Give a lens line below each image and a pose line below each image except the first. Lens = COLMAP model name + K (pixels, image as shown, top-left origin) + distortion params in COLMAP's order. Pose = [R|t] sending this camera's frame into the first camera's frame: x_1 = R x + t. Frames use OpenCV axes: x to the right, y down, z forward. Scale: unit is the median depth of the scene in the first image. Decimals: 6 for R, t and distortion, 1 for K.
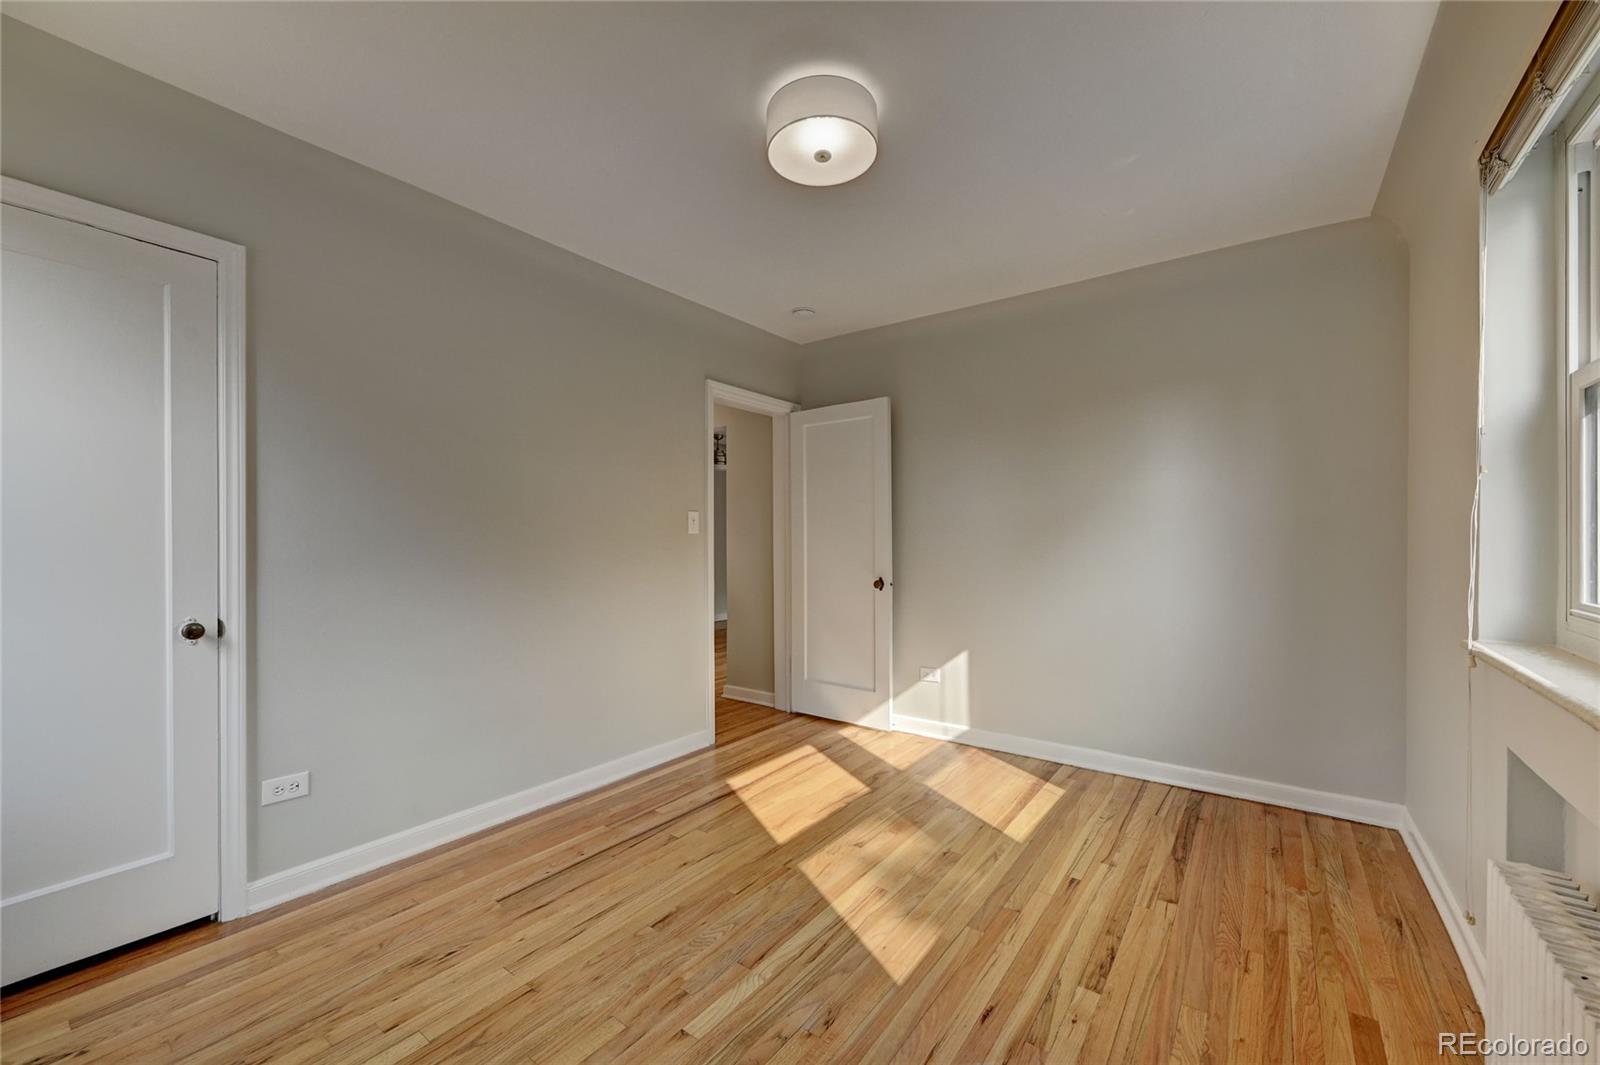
lens RADIAL K [[629.8, 0, 803.9], [0, 629.8, 536.5], [0, 0, 1]] dist [-0.000420, 0.000160]
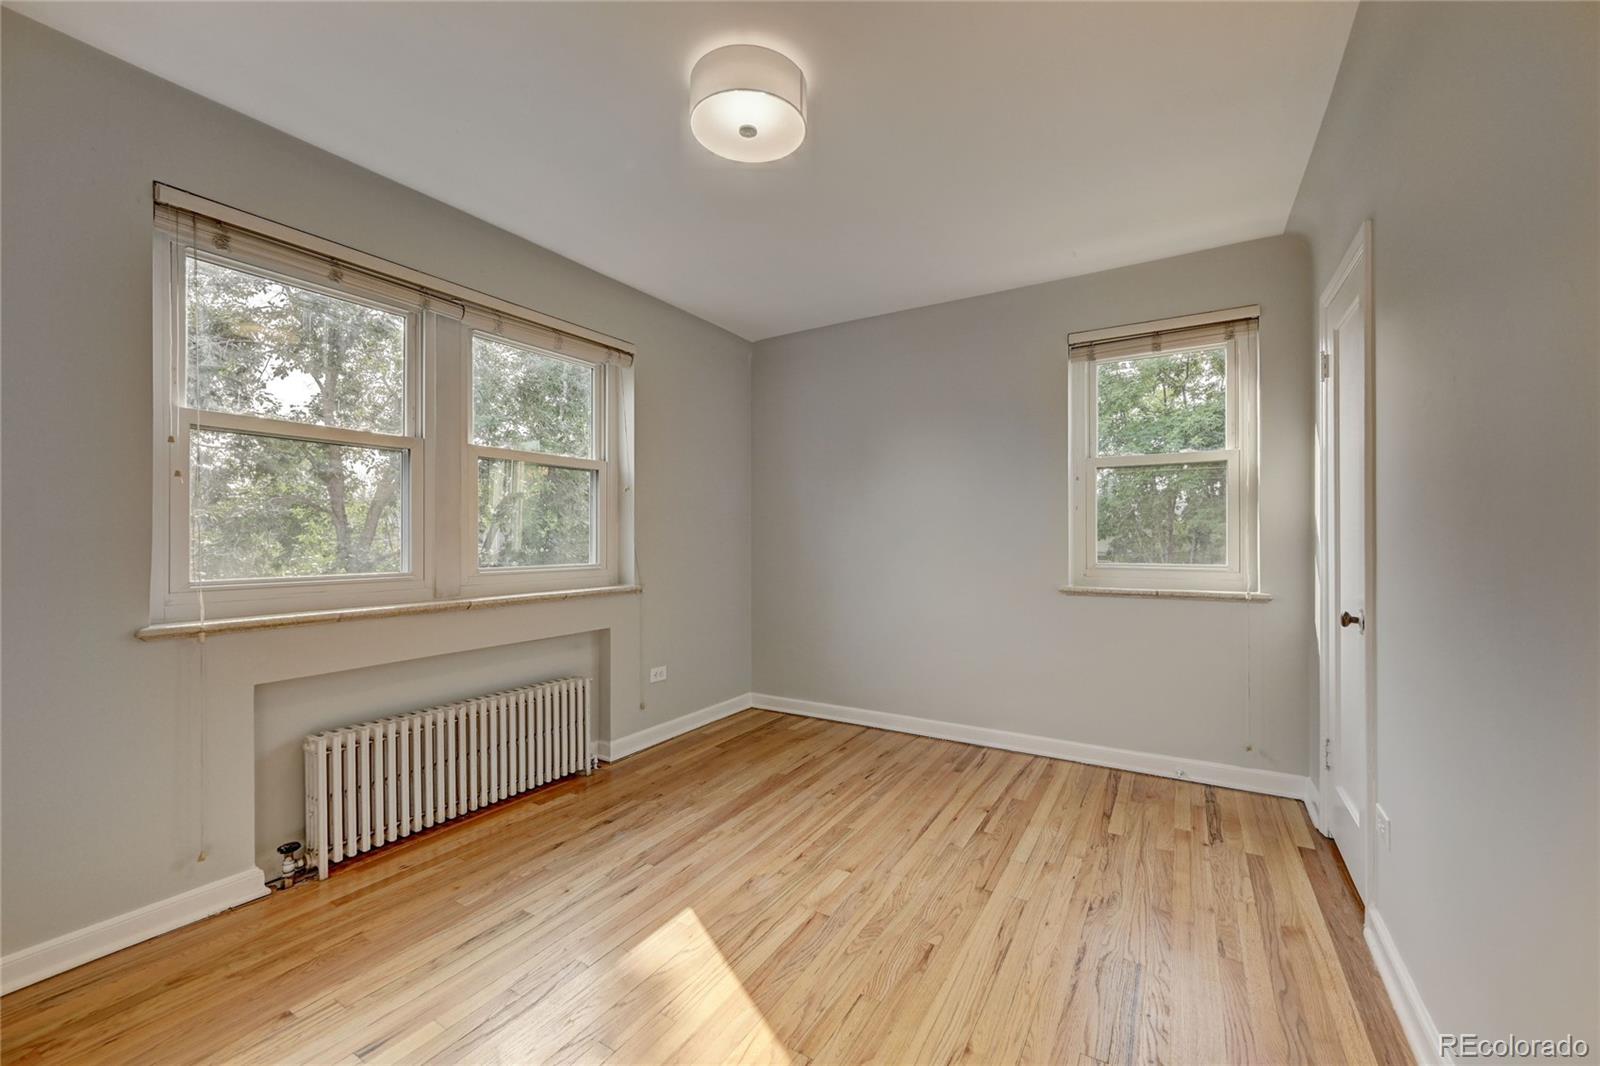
lens RADIAL K [[629.8, 0, 803.9], [0, 629.8, 537.0], [0, 0, 1]] dist [-0.000420, 0.000160]
pose [[-0.995632, 0.000344, -0.093360, 0.040534], [0.000085, 0.999996, 0.002773, 0.006530], [0.093360, 0.002753, -0.995629, 1.998345]]
